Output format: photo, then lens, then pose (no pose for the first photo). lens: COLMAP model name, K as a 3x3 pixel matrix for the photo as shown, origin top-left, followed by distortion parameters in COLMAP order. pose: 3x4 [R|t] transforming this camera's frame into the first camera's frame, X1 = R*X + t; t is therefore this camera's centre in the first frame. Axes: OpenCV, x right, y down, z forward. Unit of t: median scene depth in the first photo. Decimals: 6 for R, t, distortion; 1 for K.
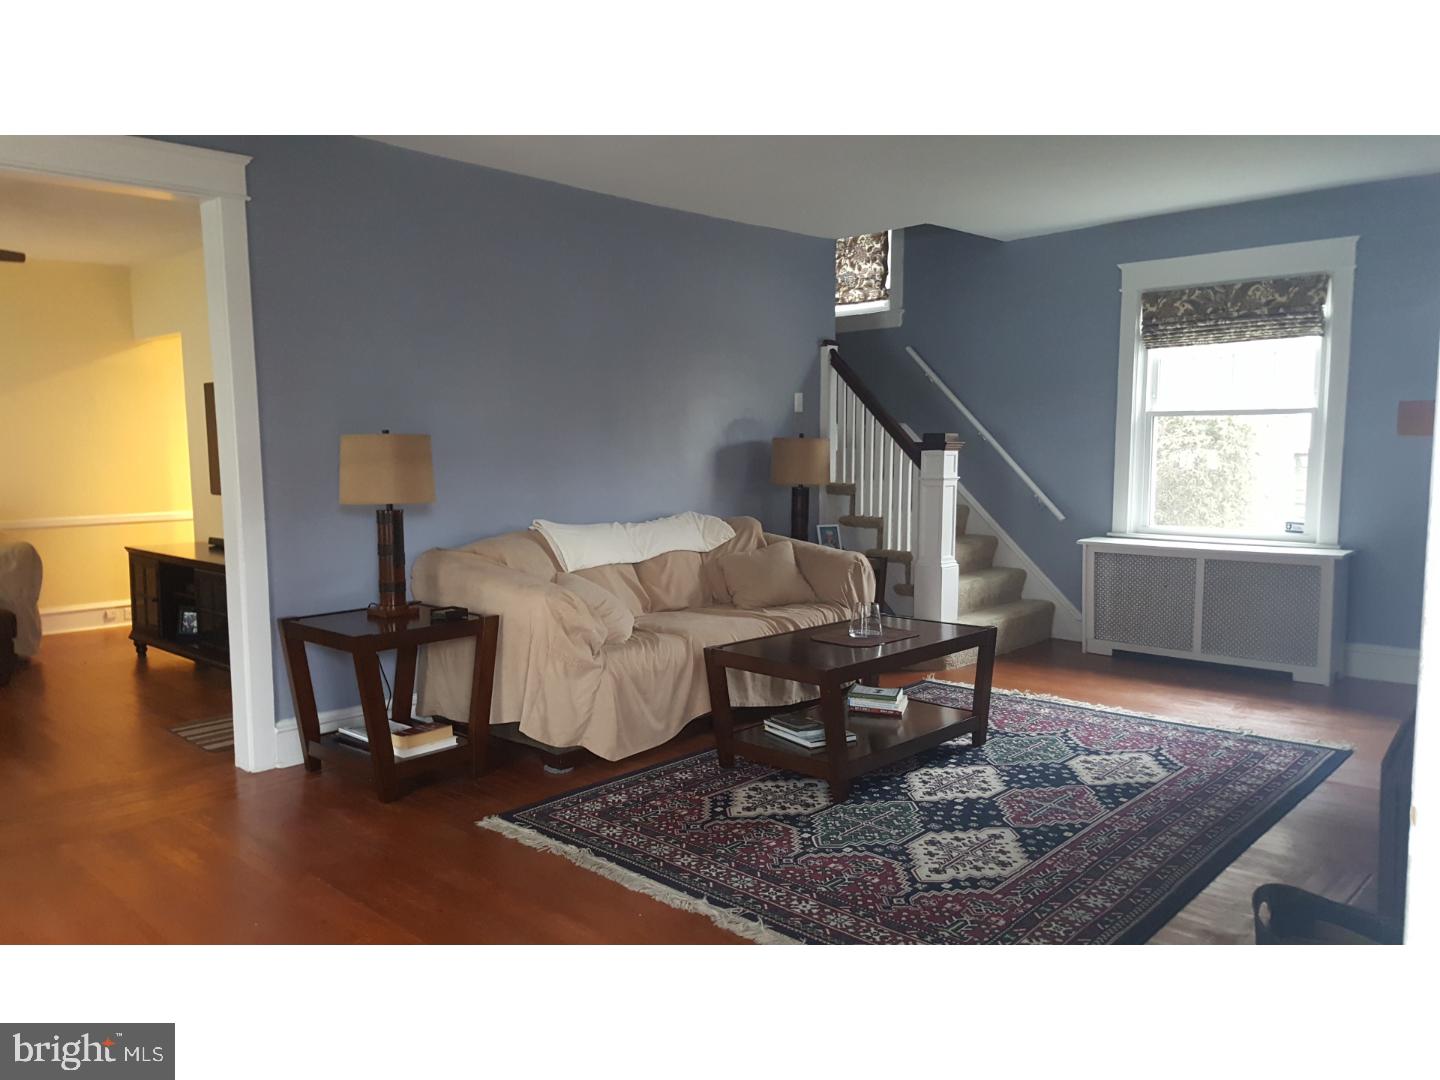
lens RADIAL K [[1025.4, 0, 708.9], [0, 1025.4, 538.5], [0, 0, 1]] dist [0.070732, 0.000223]
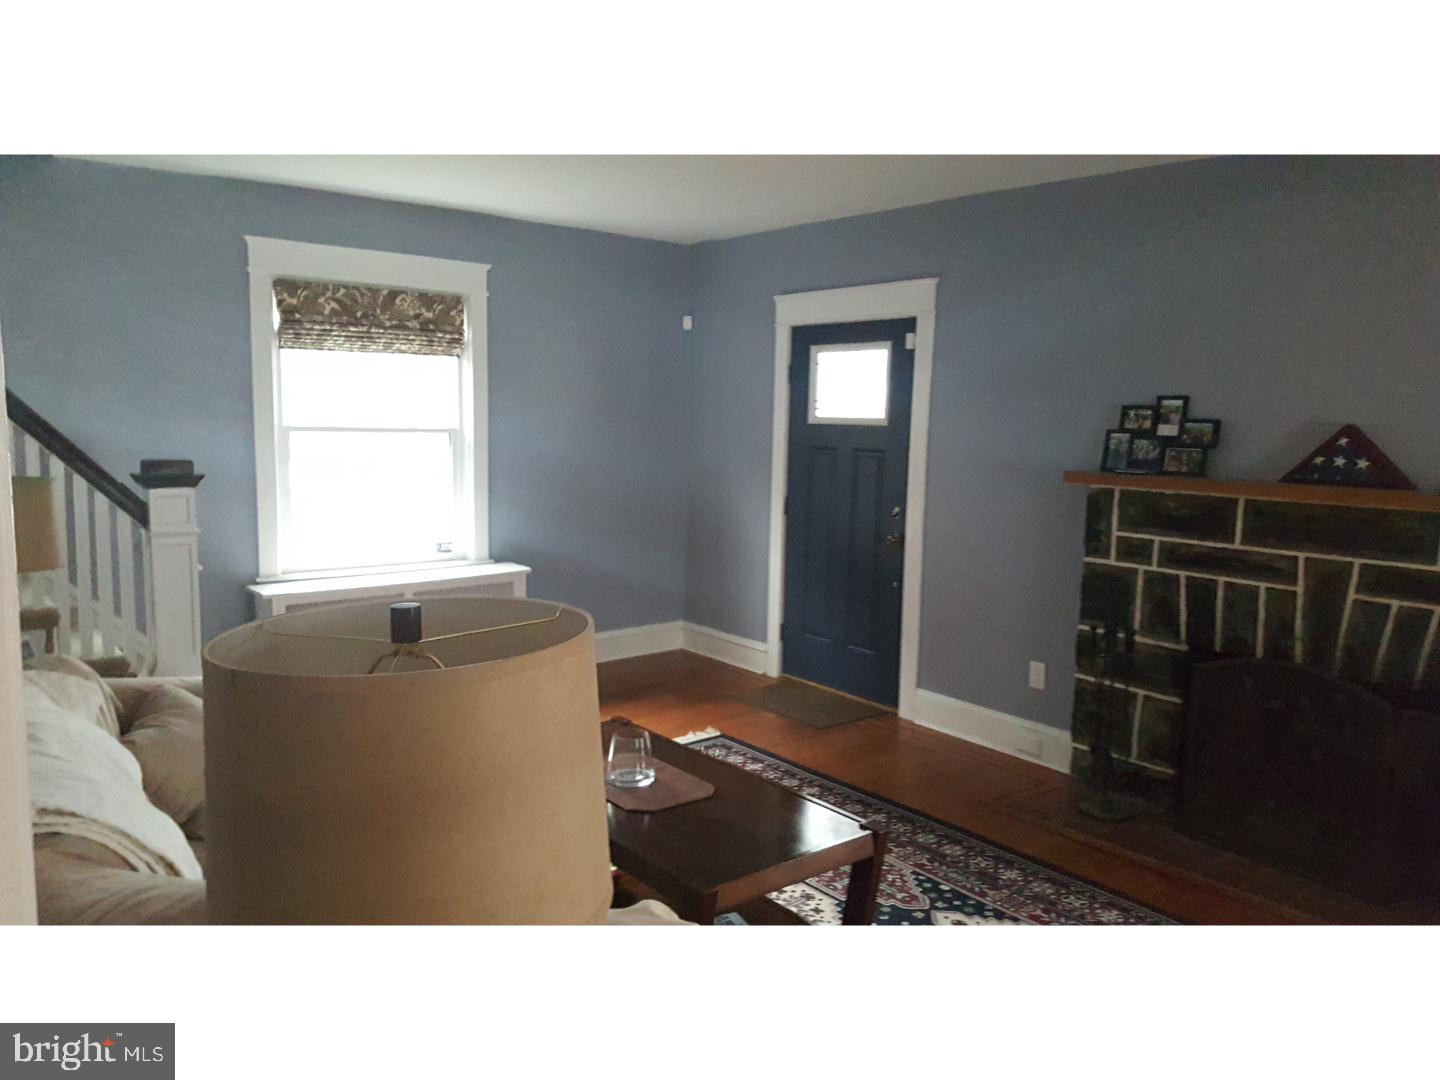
lens RADIAL K [[1025.4, 0, 709.6], [0, 1025.4, 540.8], [0, 0, 1]] dist [0.070732, 0.000223]
pose [[0.184073, -0.108787, 0.976874, -0.347077], [0.086378, 0.991802, 0.094173, -0.086174], [-0.979110, 0.067046, 0.191961, 0.561150]]
